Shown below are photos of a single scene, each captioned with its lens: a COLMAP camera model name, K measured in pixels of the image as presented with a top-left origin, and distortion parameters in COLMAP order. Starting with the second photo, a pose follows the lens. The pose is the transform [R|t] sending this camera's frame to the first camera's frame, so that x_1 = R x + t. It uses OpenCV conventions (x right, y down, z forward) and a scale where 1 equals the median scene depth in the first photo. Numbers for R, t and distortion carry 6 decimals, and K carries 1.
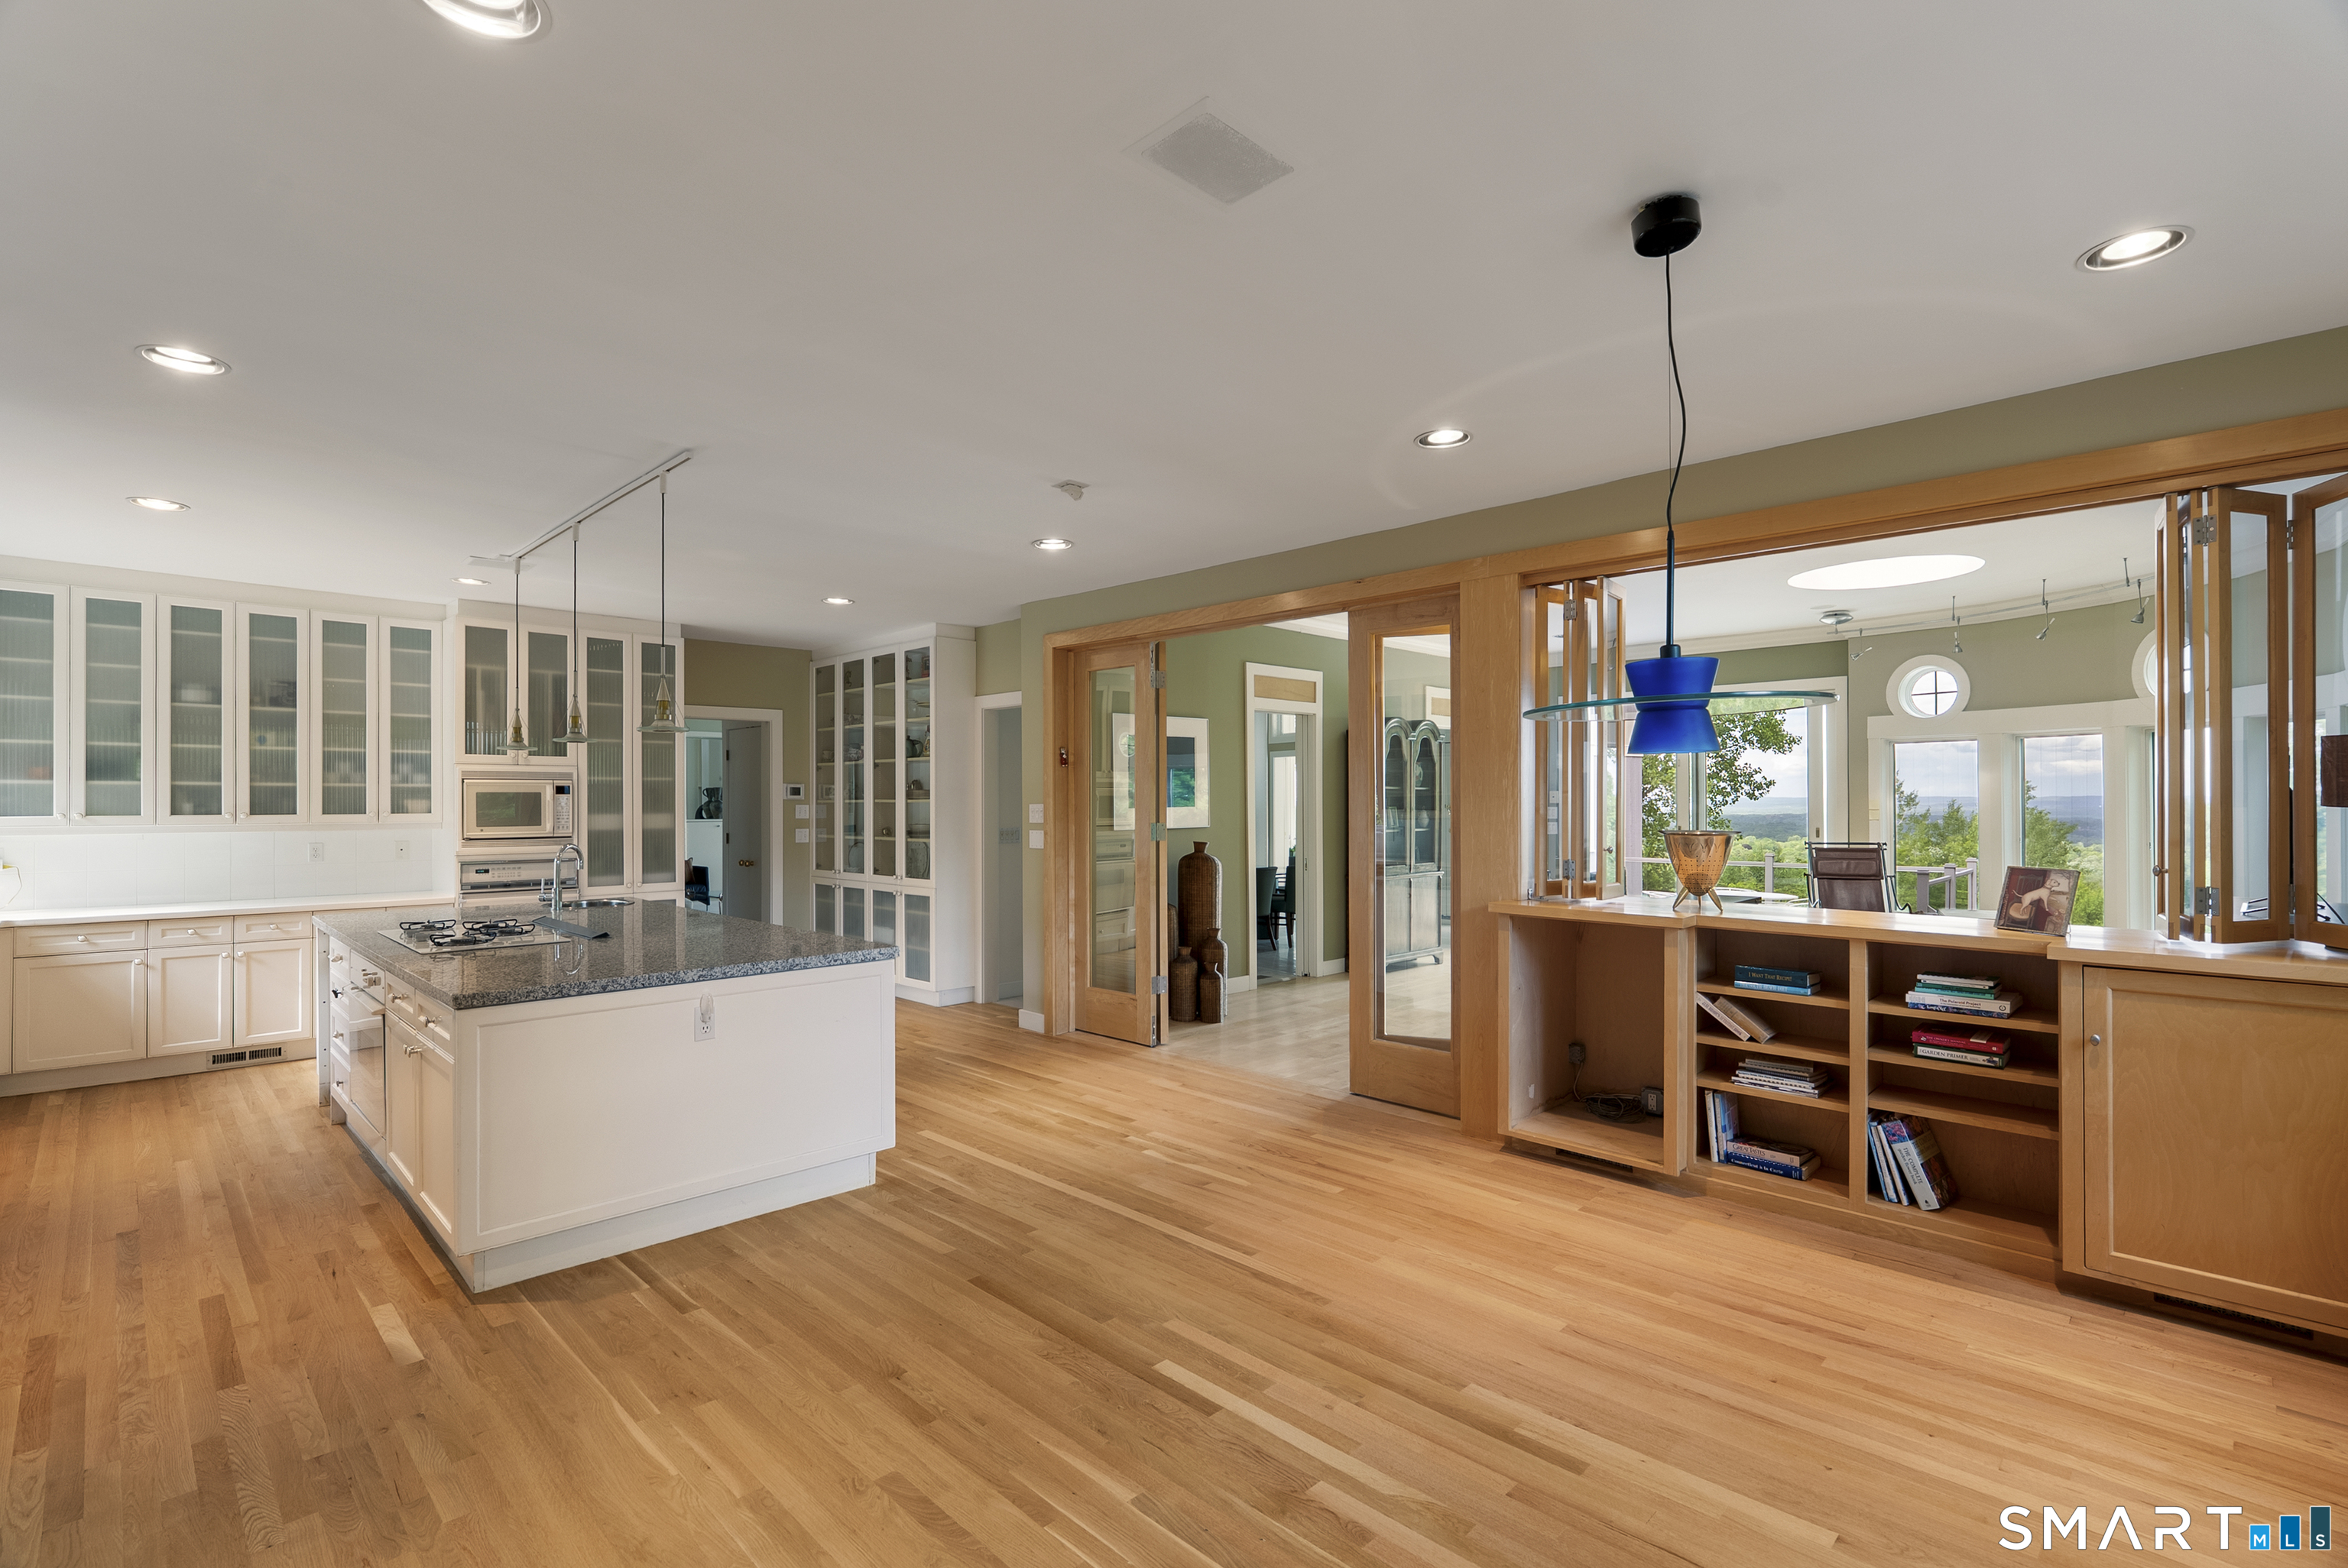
lens RADIAL K [[1074.7, 0, 1180.1], [0, 1074.7, 786.8], [0, 0, 1]] dist [-0.009505, 0.001889]
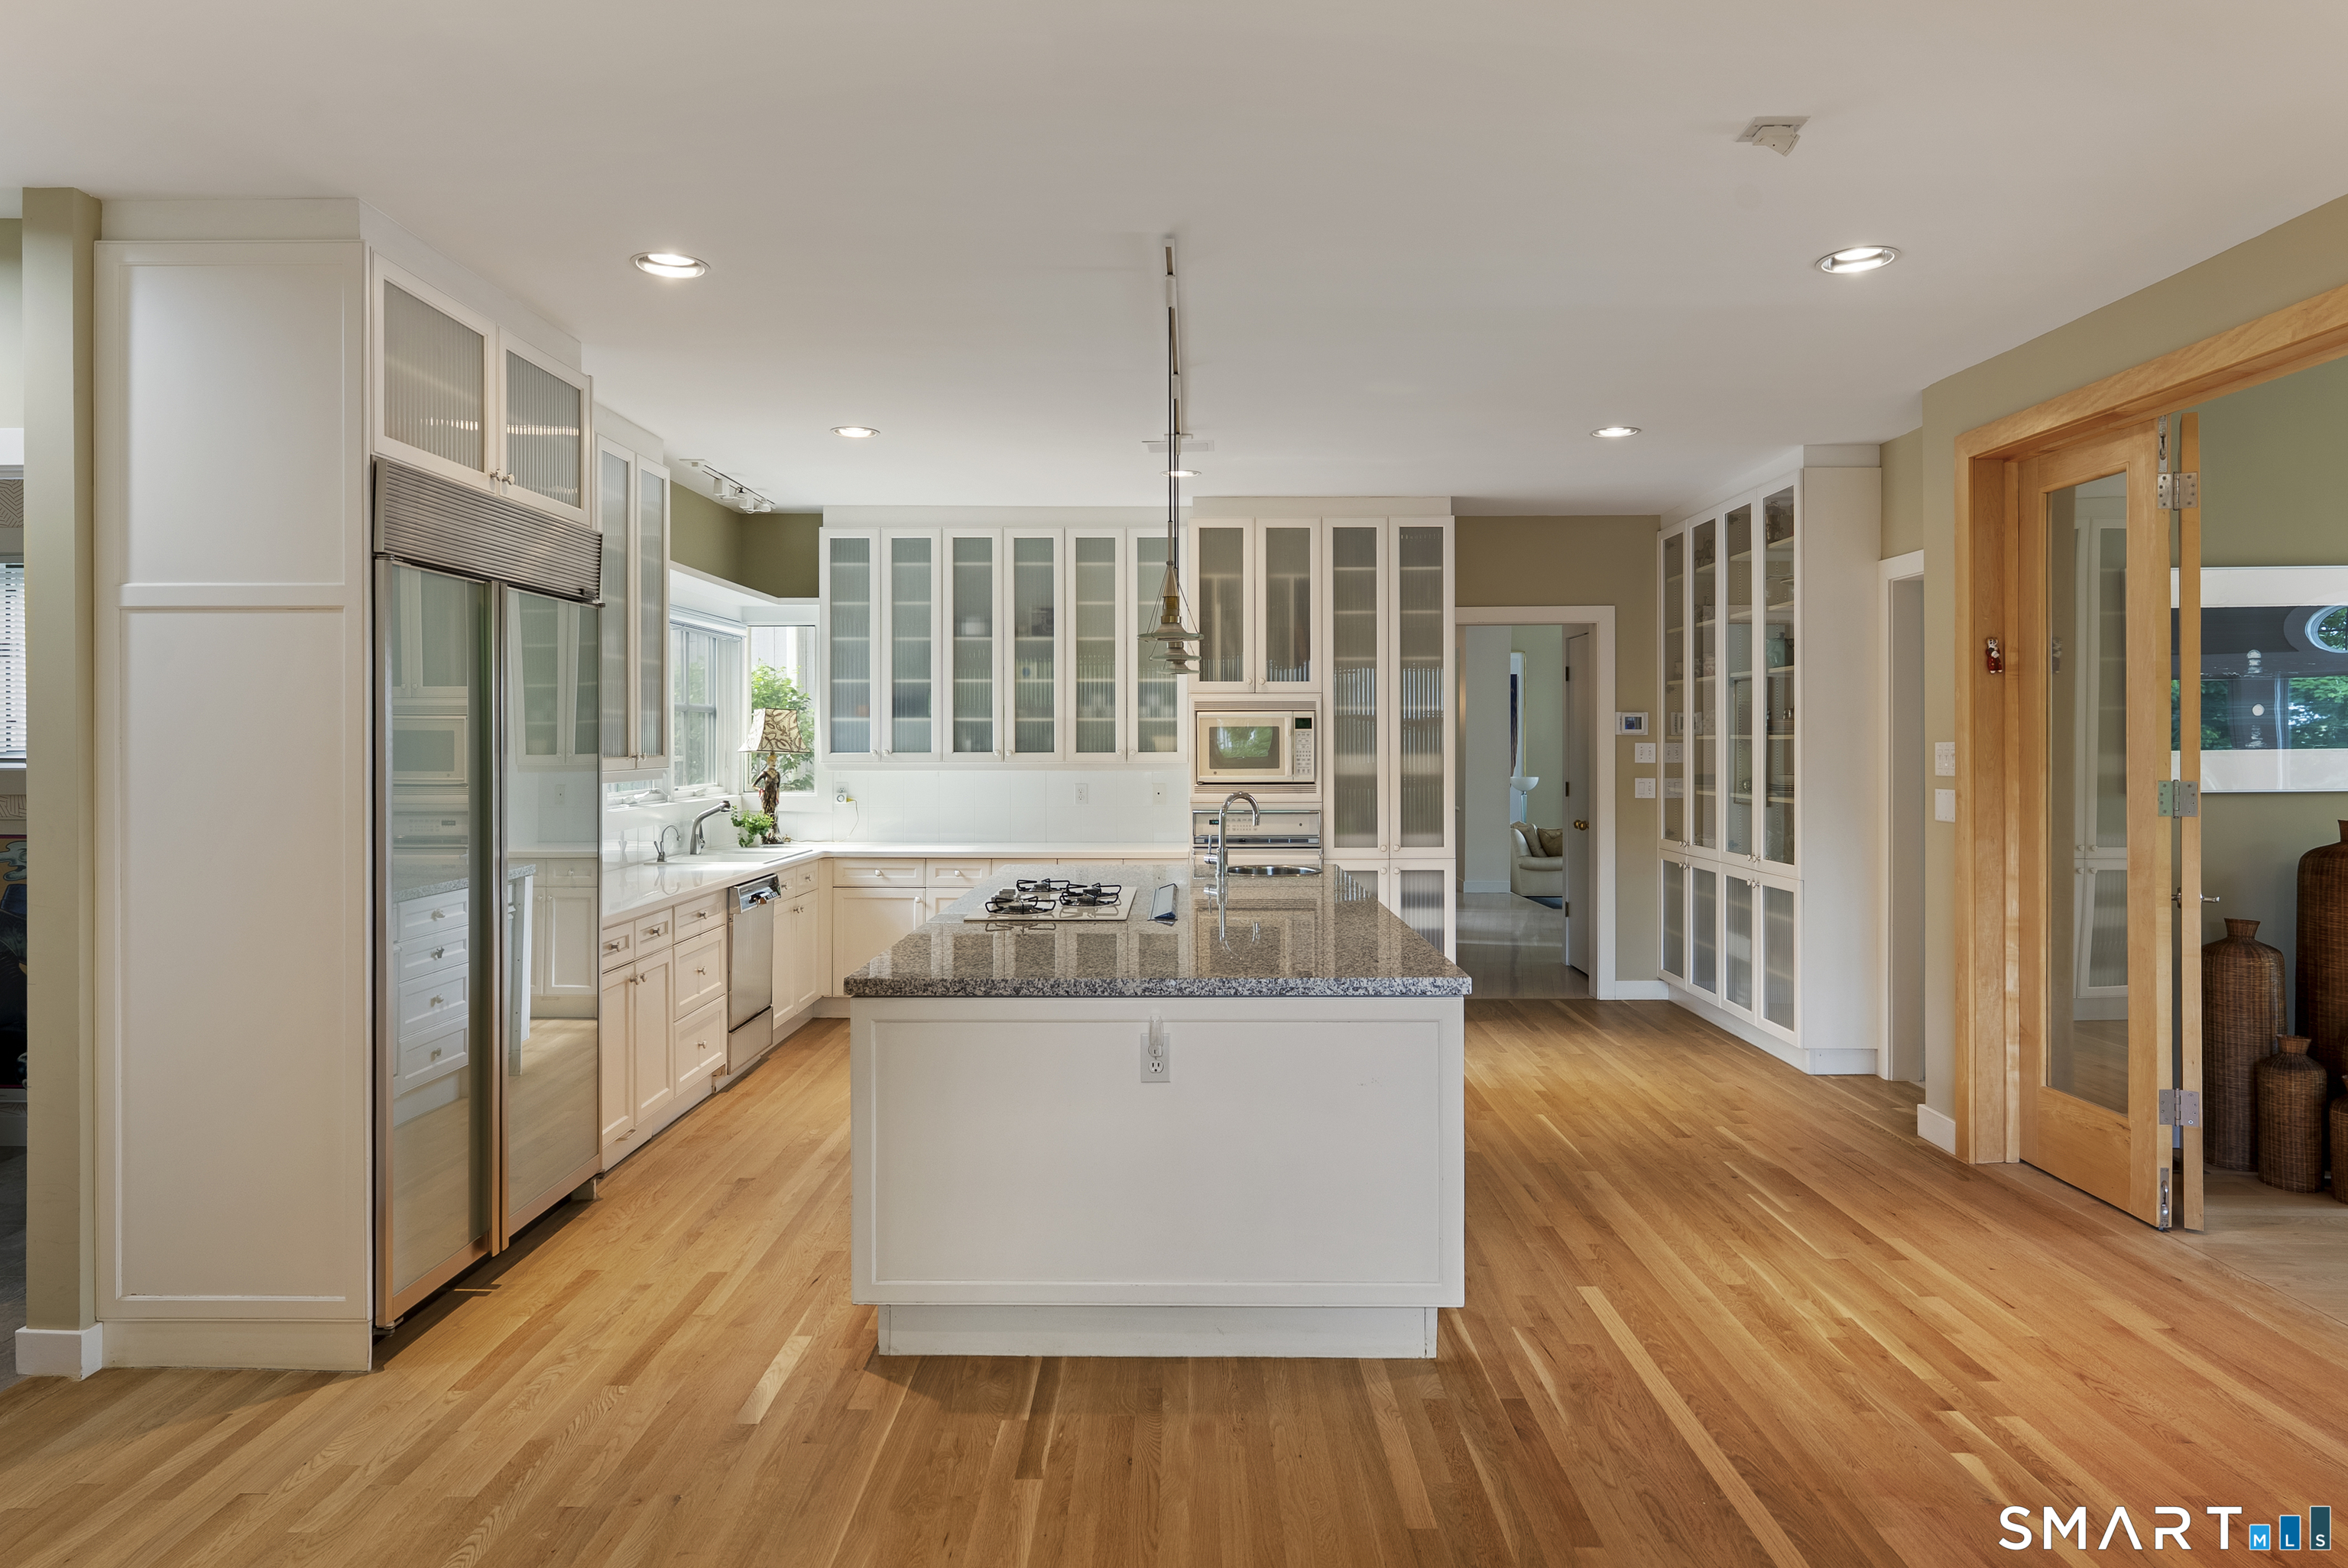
lens RADIAL K [[1438.6, 0, 1183.9], [0, 1438.6, 734.1], [0, 0, 1]] dist [-0.006661, 0.003445]
pose [[0.698208, -0.002553, -0.715891, 0.140370], [0.009804, 0.999934, 0.005995, 0.003973], [0.715828, -0.011204, 0.698187, 0.221814]]
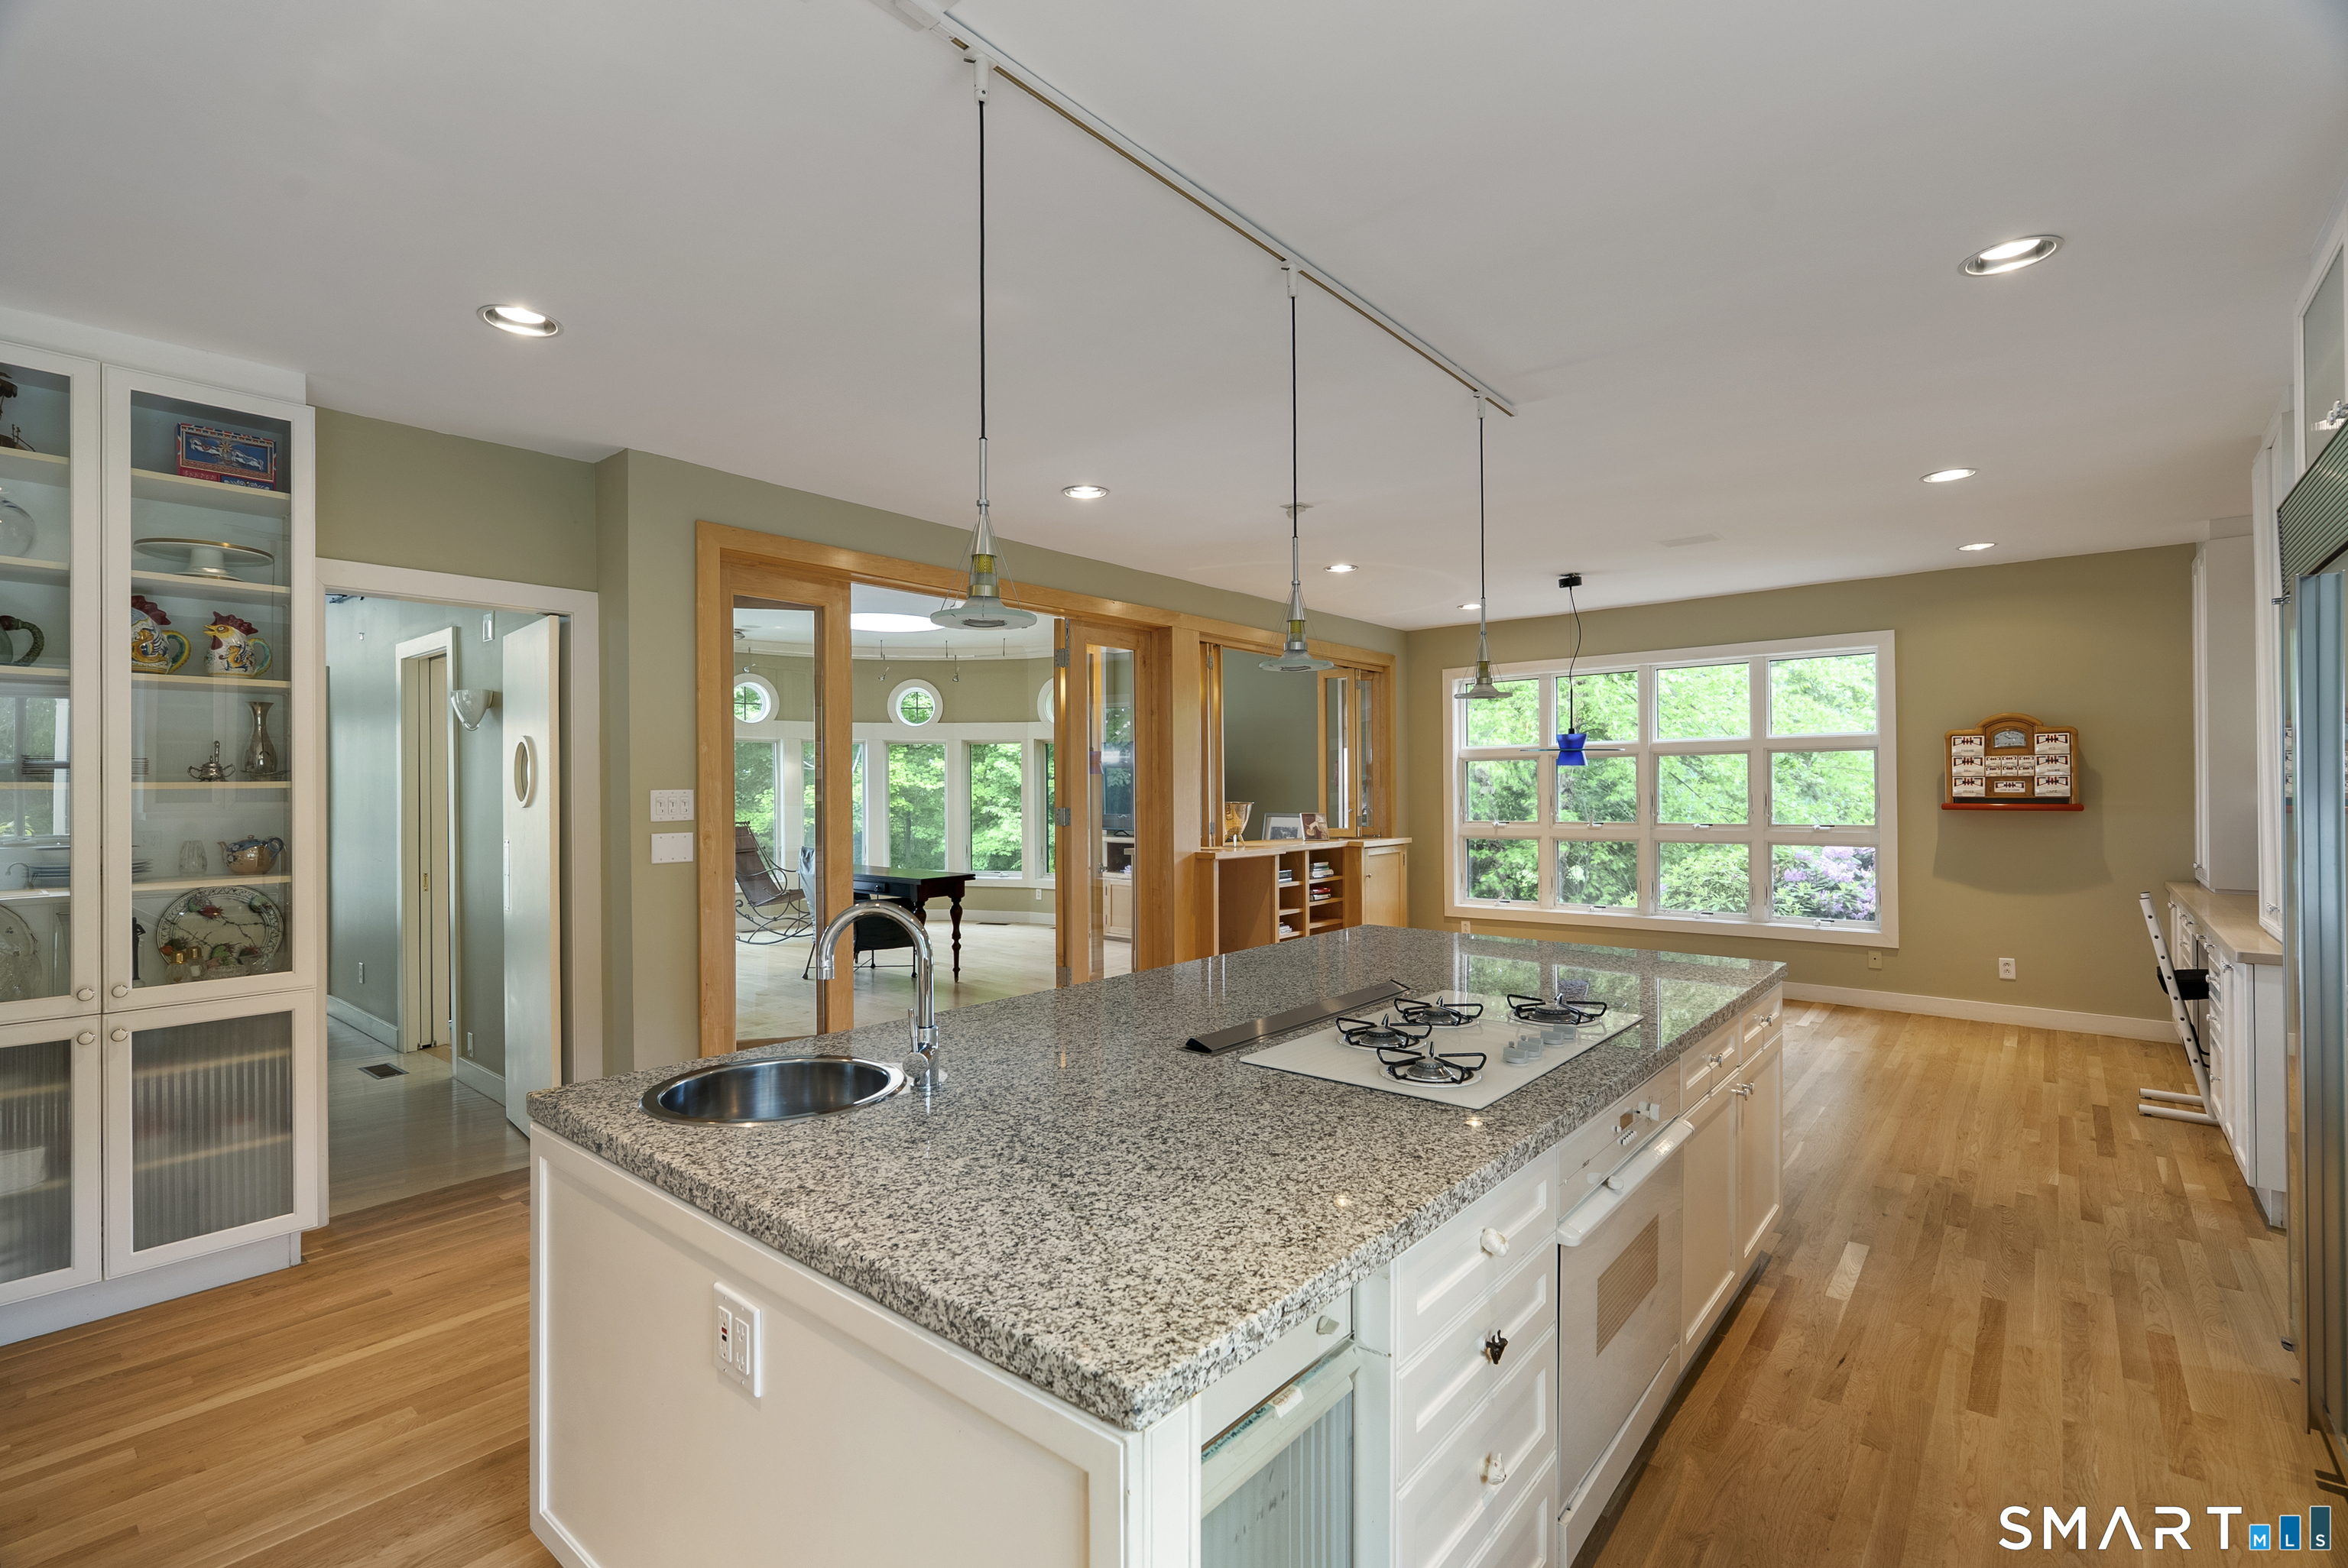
lens RADIAL K [[1074.7, 0, 1179.5], [0, 1074.7, 782.5], [0, 0, 1]] dist [-0.009505, 0.001889]
pose [[-0.092049, -0.005167, 0.995741, -0.849144], [-0.004706, 0.999978, 0.004754, 0.010805], [-0.995743, -0.004248, -0.092071, 0.864051]]
